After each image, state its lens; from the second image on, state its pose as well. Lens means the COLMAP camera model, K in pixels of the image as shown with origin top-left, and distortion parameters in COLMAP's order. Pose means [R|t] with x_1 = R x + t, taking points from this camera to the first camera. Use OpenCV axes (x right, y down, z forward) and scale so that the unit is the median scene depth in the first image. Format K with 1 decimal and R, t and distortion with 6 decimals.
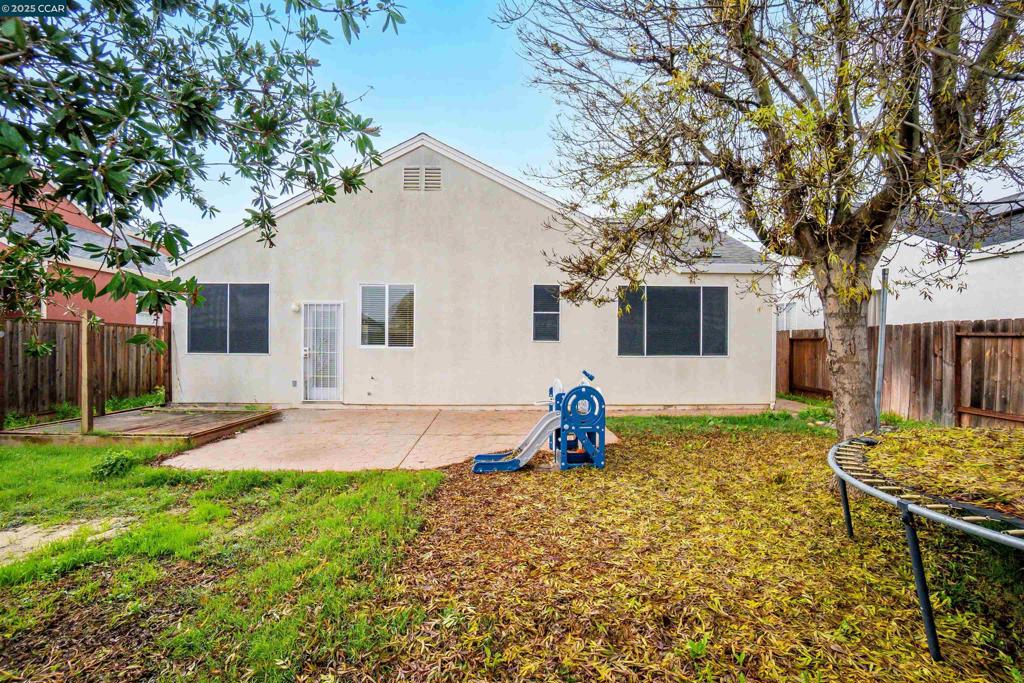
lens RADIAL K [[446.7, 0, 508.9], [0, 446.7, 346.1], [0, 0, 1]] dist [-0.031634, 0.004089]
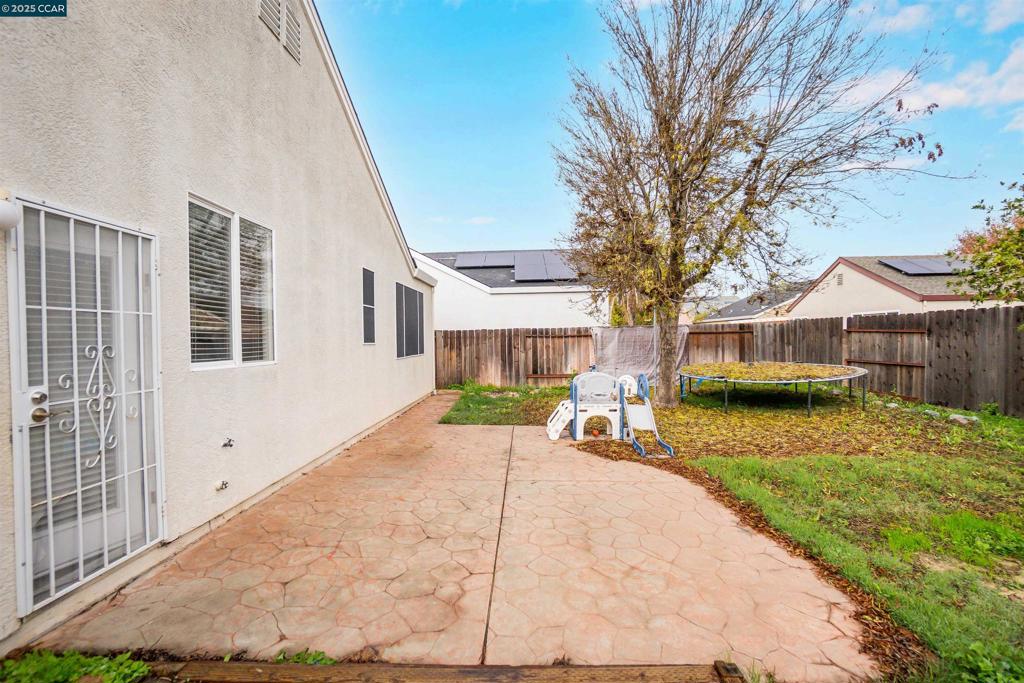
lens RADIAL K [[446.7, 0, 505.5], [0, 446.7, 341.2], [0, 0, 1]] dist [-0.031634, 0.004089]
pose [[0.084784, -0.011559, 0.996332, -0.670227], [0.020602, 0.999739, 0.009846, -0.018366], [-0.996186, 0.019691, 0.085000, 0.721417]]
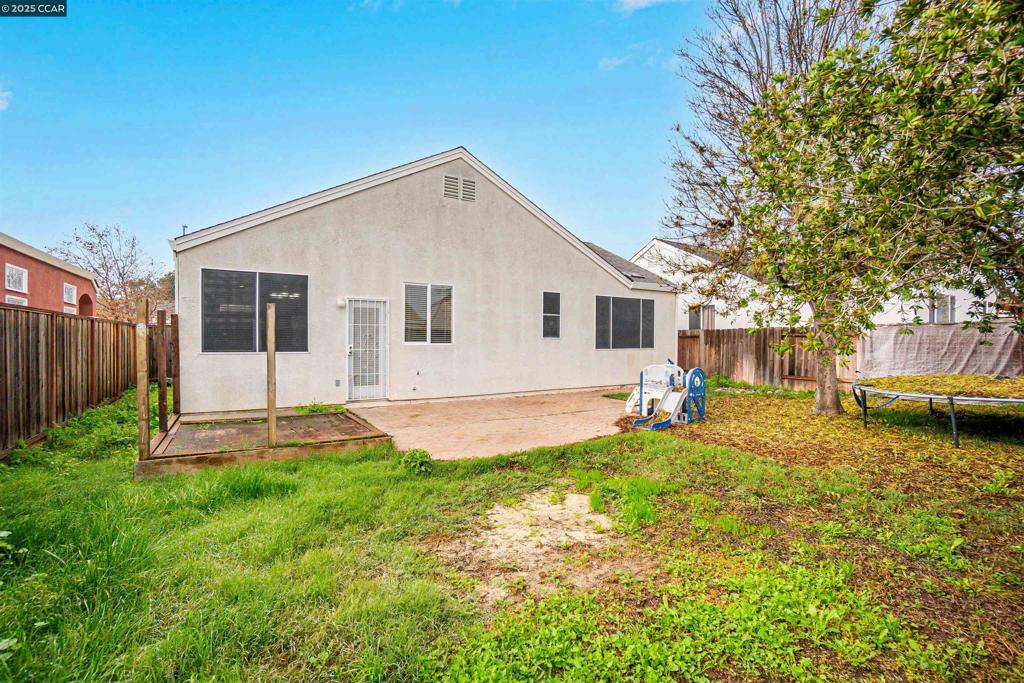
lens RADIAL K [[446.7, 0, 522.2], [0, 446.7, 342.6], [0, 0, 1]] dist [-0.031634, 0.004089]
pose [[0.862911, -0.004942, 0.505331, -0.621705], [0.003775, 0.999987, 0.003333, -0.003048], [-0.505342, -0.000969, 0.862919, -0.019397]]
